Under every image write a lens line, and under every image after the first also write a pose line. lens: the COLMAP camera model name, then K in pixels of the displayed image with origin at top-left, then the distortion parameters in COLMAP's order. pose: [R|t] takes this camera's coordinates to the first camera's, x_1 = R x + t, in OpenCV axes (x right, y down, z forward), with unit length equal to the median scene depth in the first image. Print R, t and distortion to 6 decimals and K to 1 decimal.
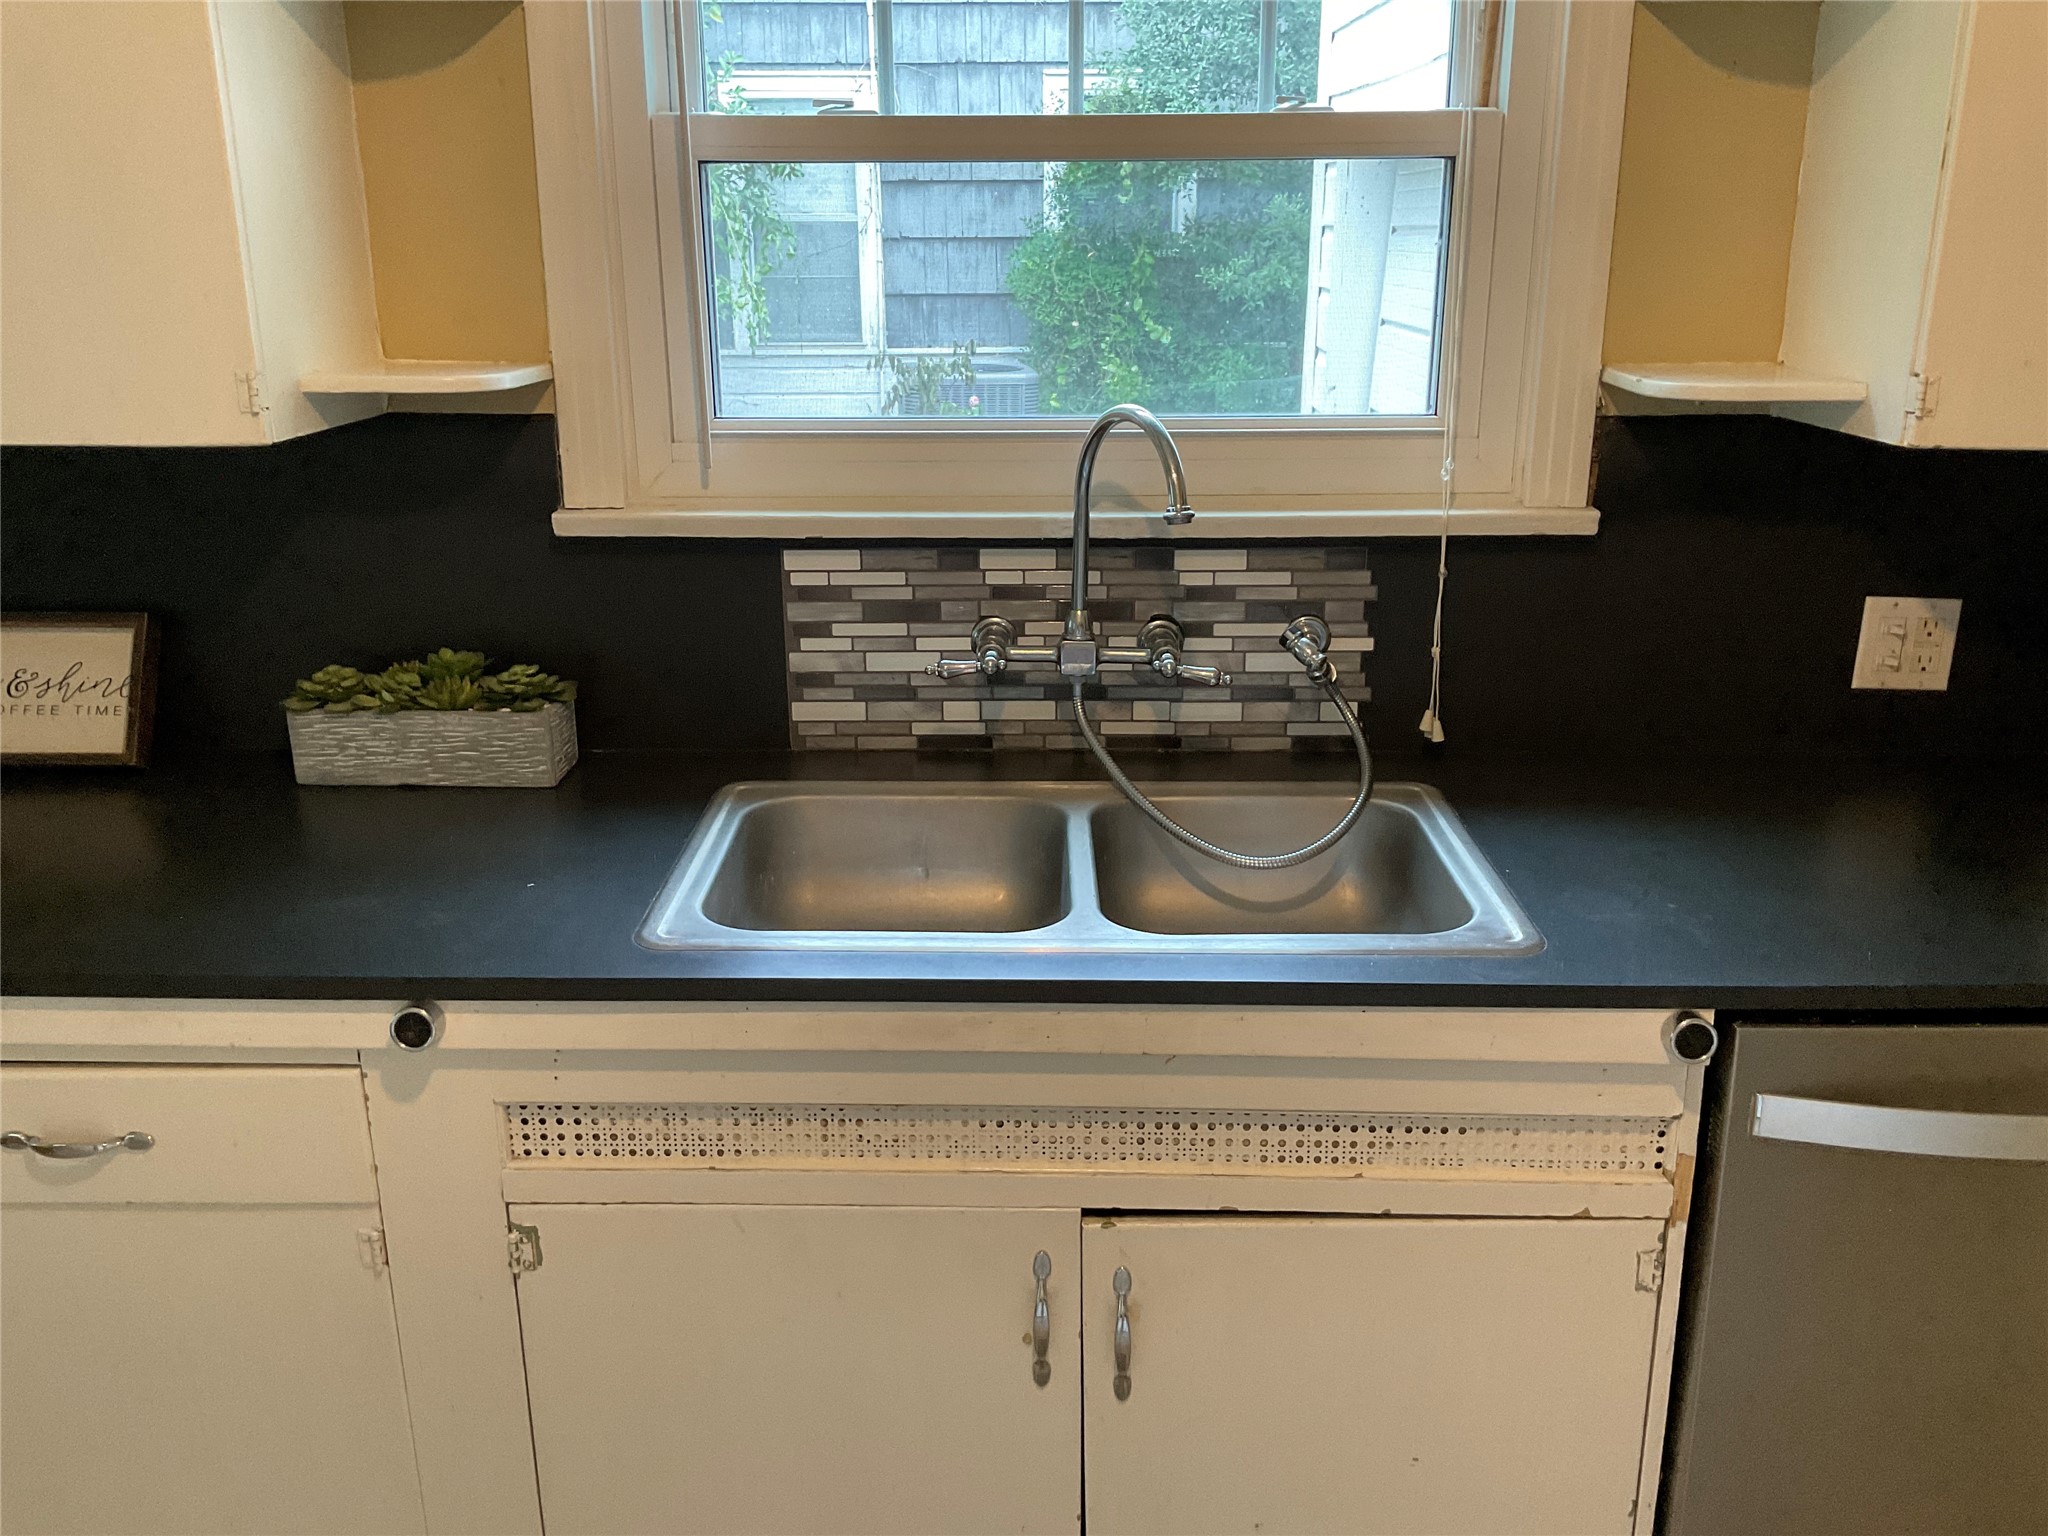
lens RADIAL K [[1688.5, 0, 1024.0], [0, 1688.5, 768.0], [0, 0, 1]] dist [0.116871, -0.252963]
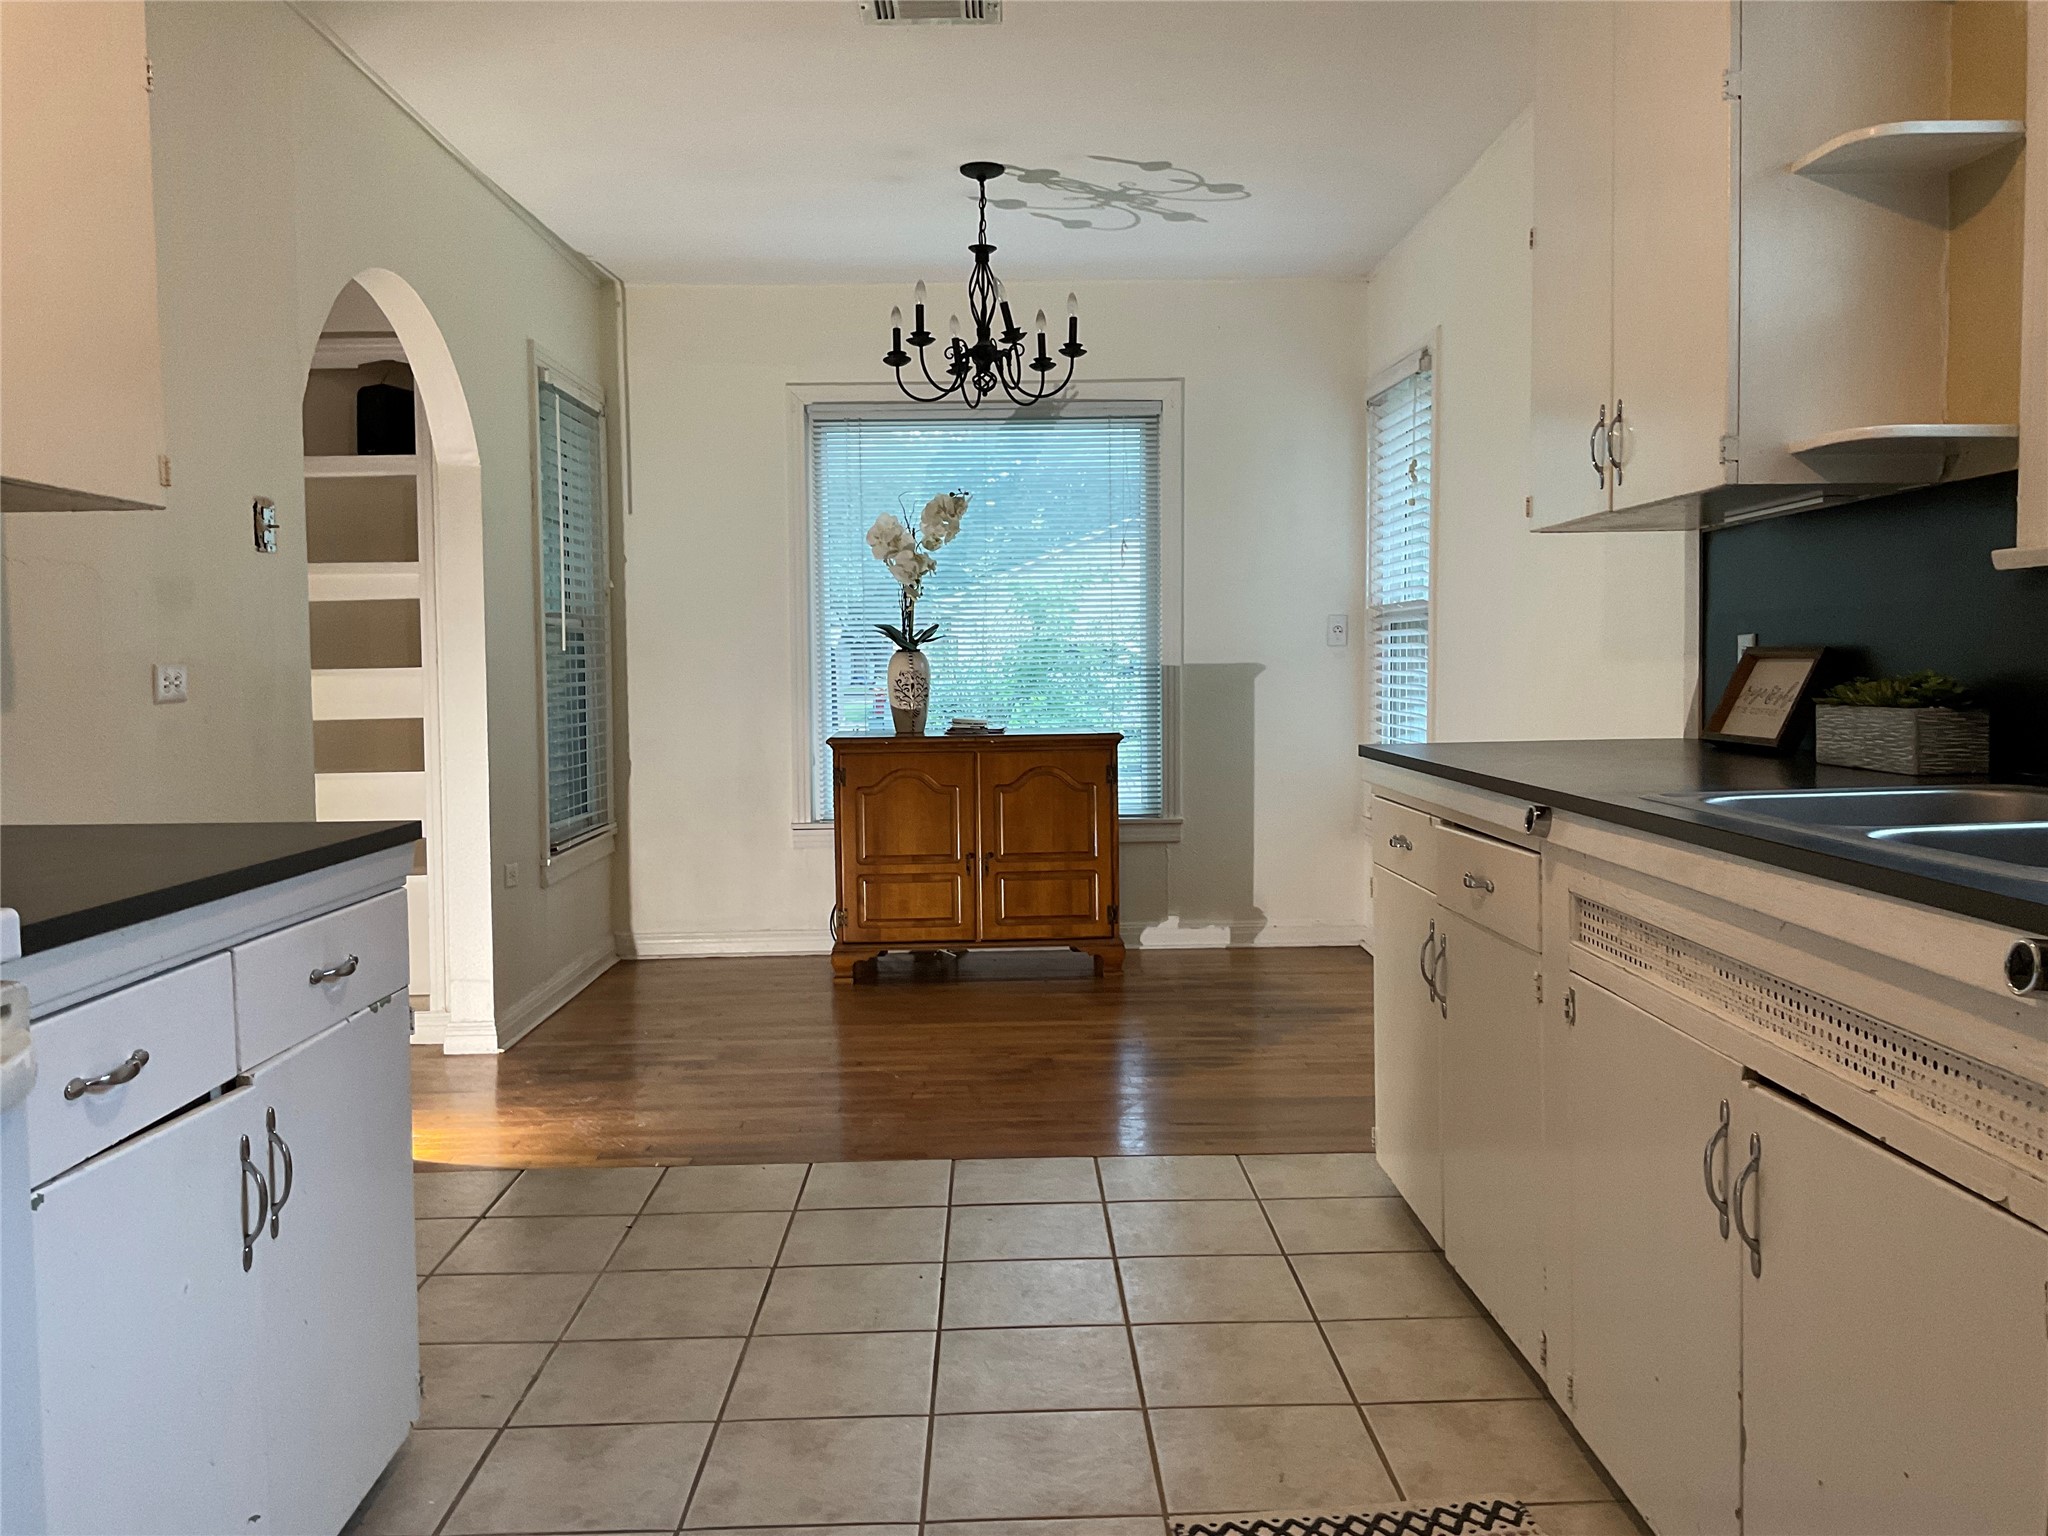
lens RADIAL K [[1688.5, 0, 1024.0], [0, 1688.5, 768.0], [0, 0, 1]] dist [0.116871, -0.252963]
pose [[0.035214, 0.060673, -0.997536, 0.836862], [-0.282756, 0.957976, 0.048285, 0.117847], [0.958545, 0.280359, 0.050889, 0.342932]]
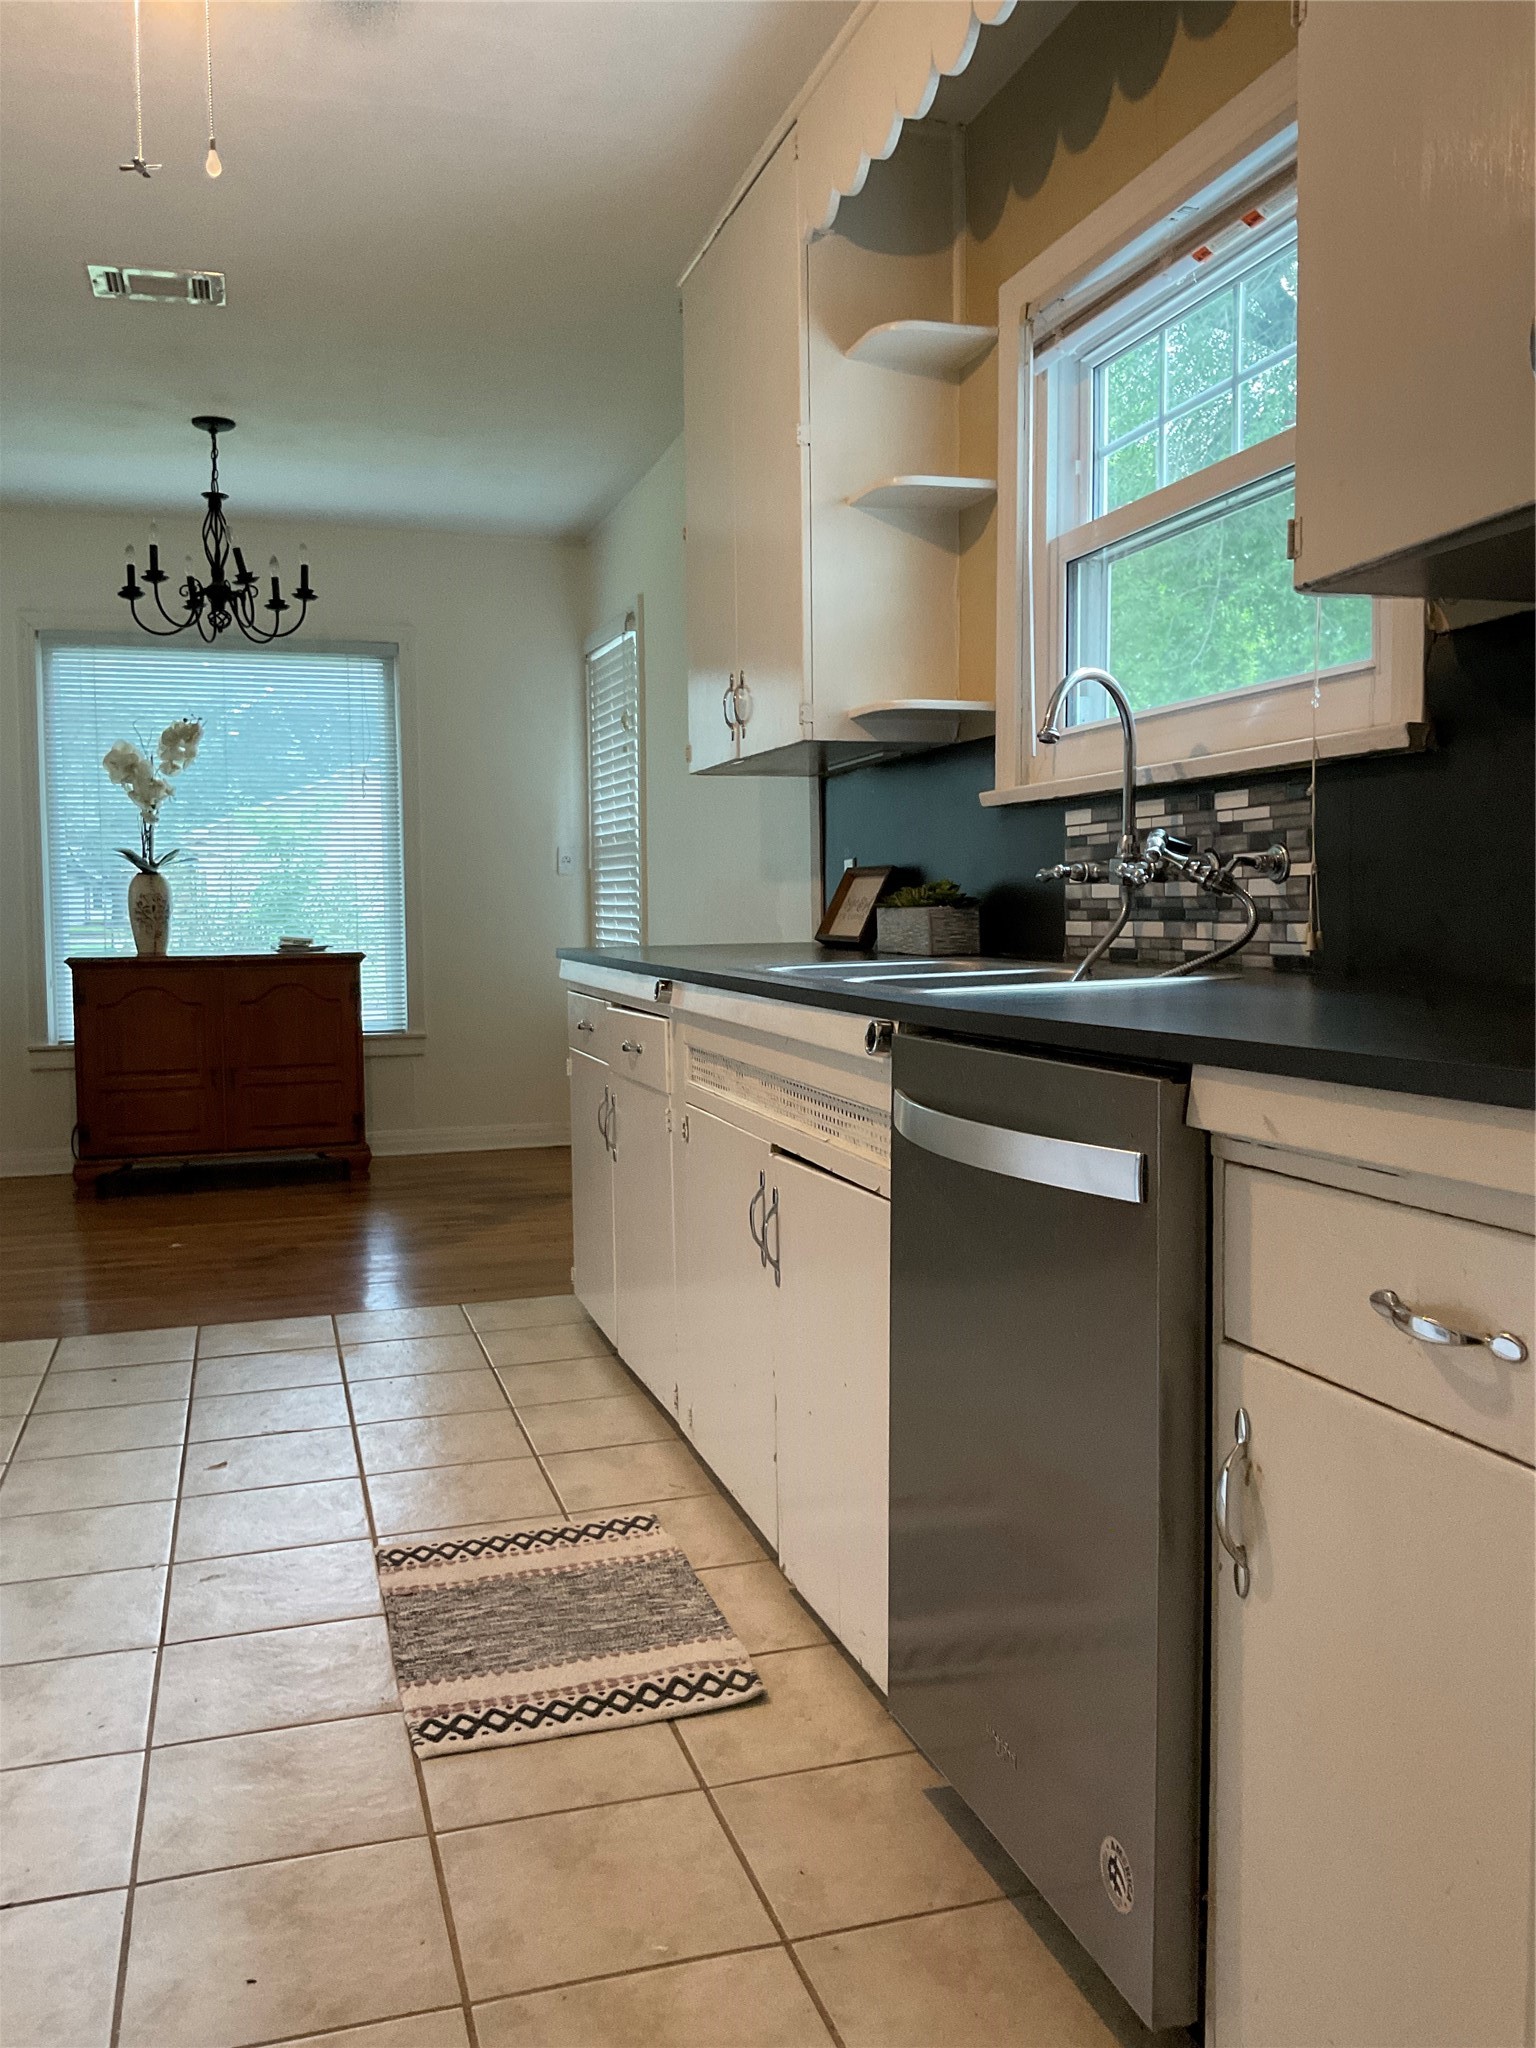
lens RADIAL K [[1688.5, 0, 768.0], [0, 1688.5, 1024.0], [0, 0, 1]] dist [0.116871, -0.252963]
pose [[0.308219, 0.066876, -0.948962, 1.154156], [-0.272383, 0.961967, -0.020677, 0.142811], [0.911487, 0.264854, 0.314712, 0.362971]]
